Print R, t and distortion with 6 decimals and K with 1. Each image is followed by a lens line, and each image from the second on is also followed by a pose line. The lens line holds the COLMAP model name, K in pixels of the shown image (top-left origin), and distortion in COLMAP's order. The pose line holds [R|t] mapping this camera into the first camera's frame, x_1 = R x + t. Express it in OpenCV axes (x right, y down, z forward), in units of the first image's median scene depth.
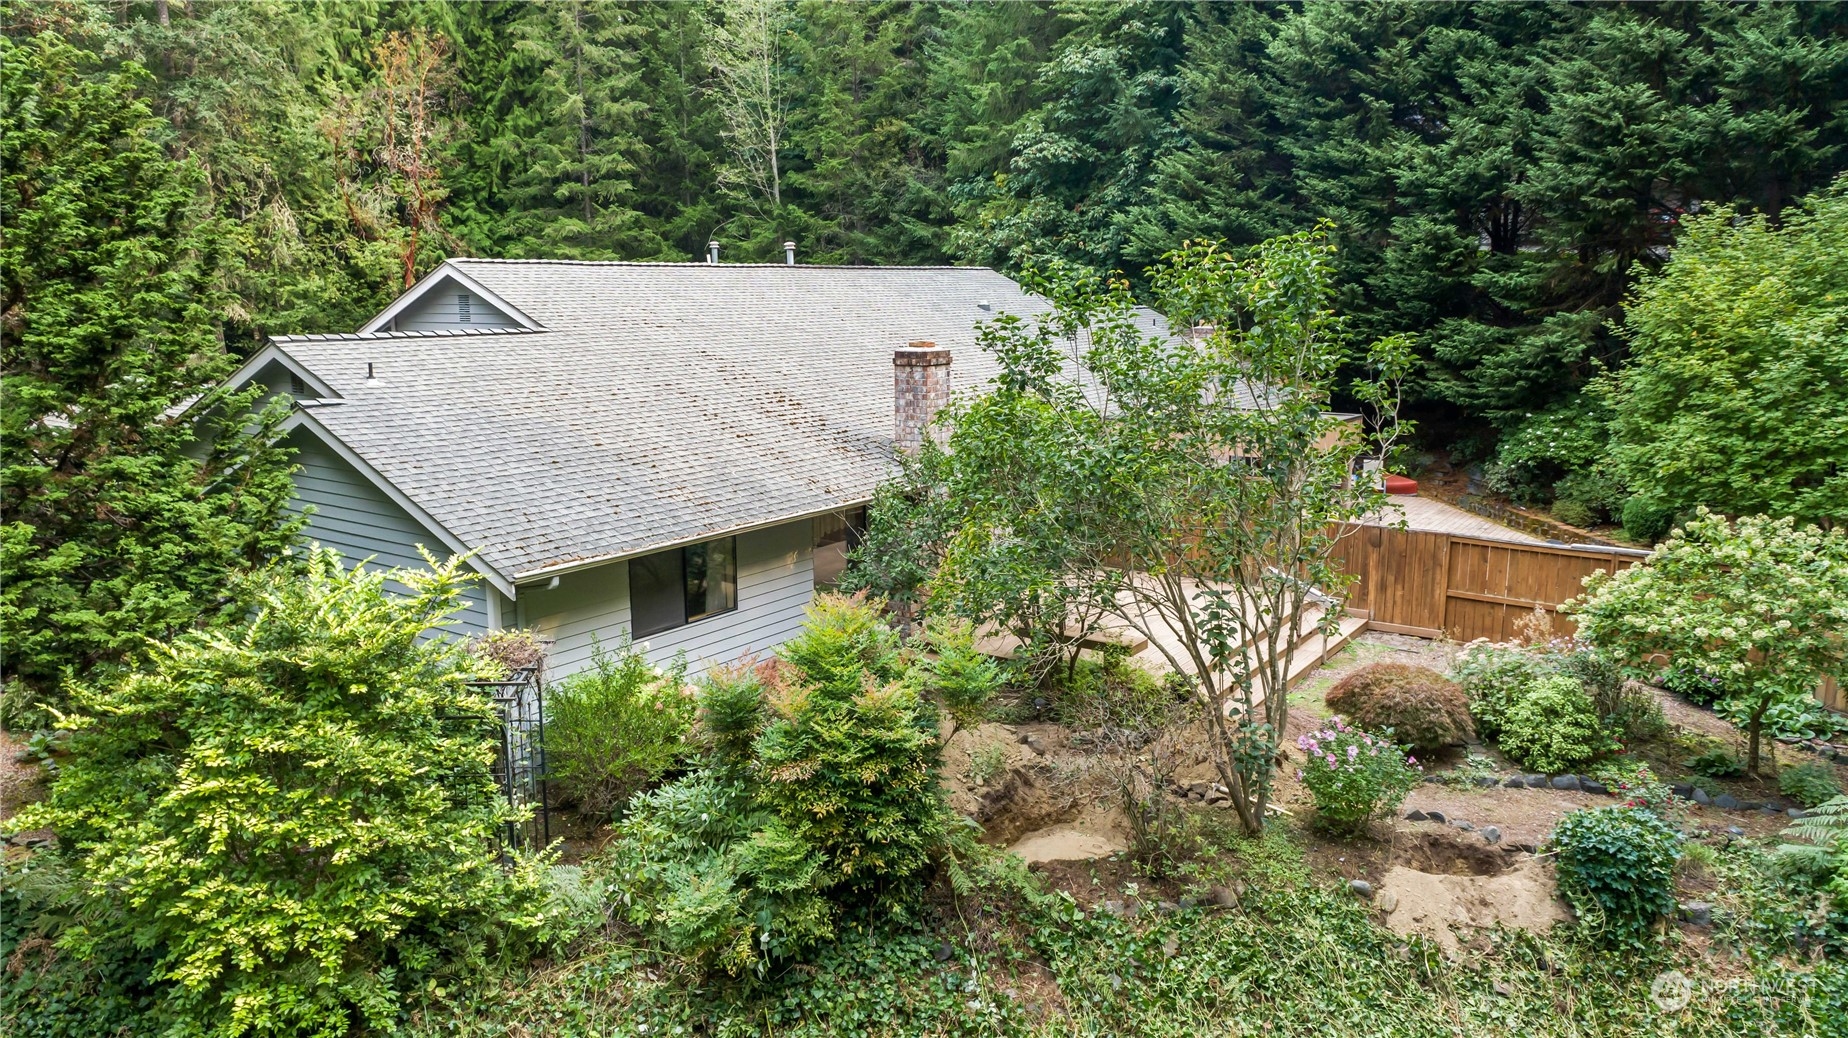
lens RADIAL K [[1259.1, 0, 923.4], [0, 1259.1, 519.0], [0, 0, 1]] dist [-0.002217, 0.006783]
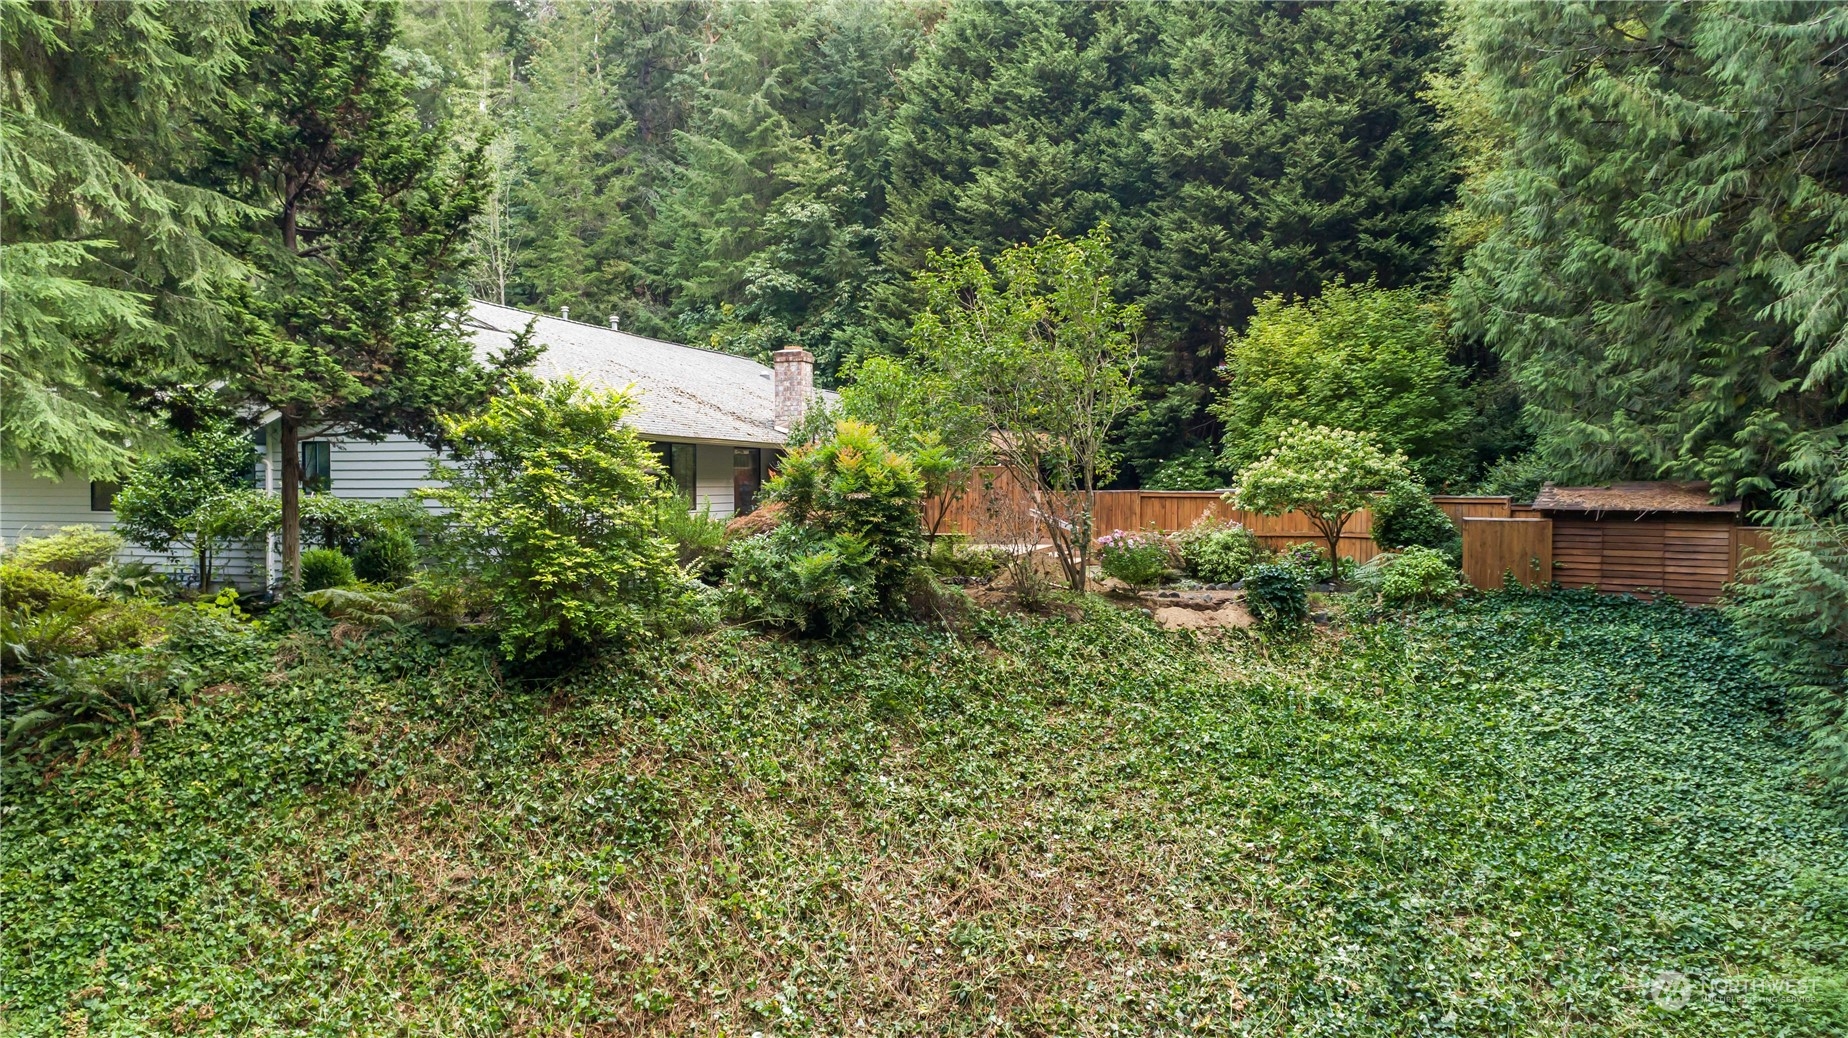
lens RADIAL K [[1259.1, 0, 924.2], [0, 1259.1, 514.6], [0, 0, 1]] dist [-0.002217, 0.006783]
pose [[0.953089, -0.005532, 0.302641, -0.182695], [0.053673, 0.987078, -0.150985, 0.166540], [-0.297895, 0.160145, 0.941070, -0.211289]]
